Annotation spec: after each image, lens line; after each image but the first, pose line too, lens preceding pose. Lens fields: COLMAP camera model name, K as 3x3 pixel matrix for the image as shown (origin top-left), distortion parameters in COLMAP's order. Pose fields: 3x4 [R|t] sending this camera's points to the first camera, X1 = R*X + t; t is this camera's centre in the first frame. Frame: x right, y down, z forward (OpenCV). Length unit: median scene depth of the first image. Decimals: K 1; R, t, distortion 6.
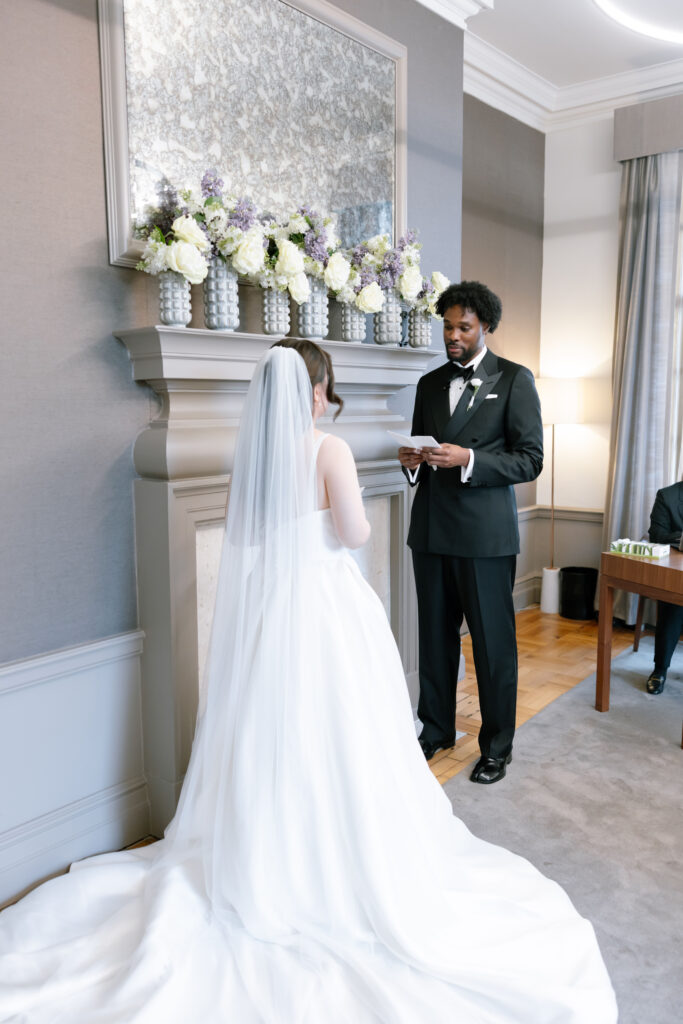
lens RADIAL K [[825.0, 0, 339.8], [0, 825.0, 504.0], [0, 0, 1]] dist [0.012284, -0.020355]
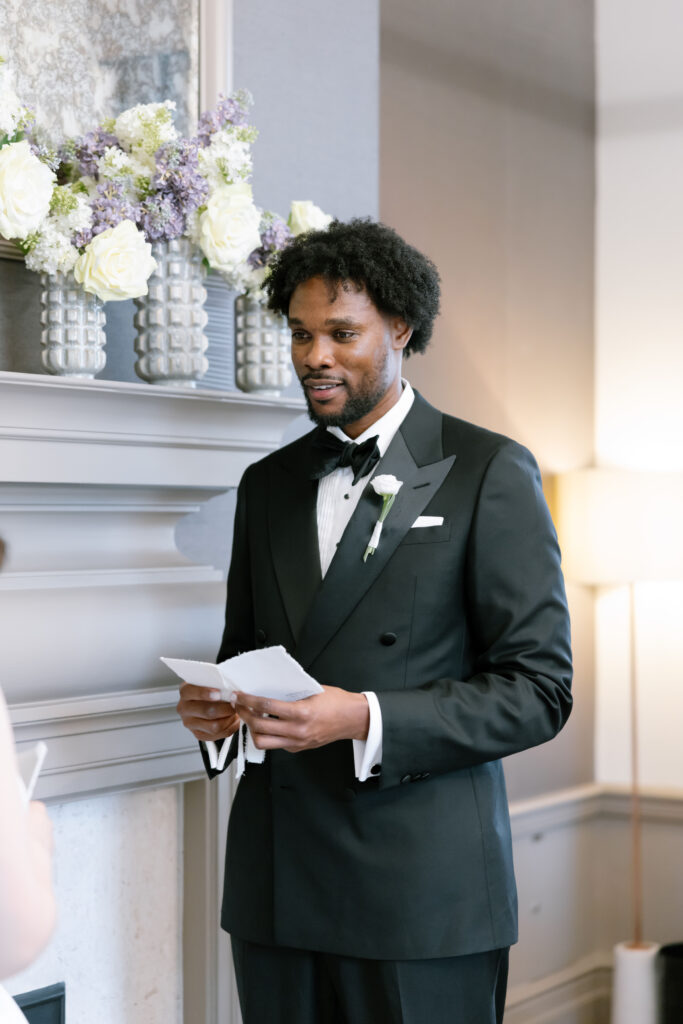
lens RADIAL K [[2017.2, 0, 341.4], [0, 2017.2, 510.1], [0, 0, 1]] dist [-0.000573, 0.000000]
pose [[0.994918, 0.000240, 0.100692, 0.046487], [0.012733, 0.991669, -0.128182, -0.016656], [-0.099884, 0.128812, 0.986626, 0.090960]]
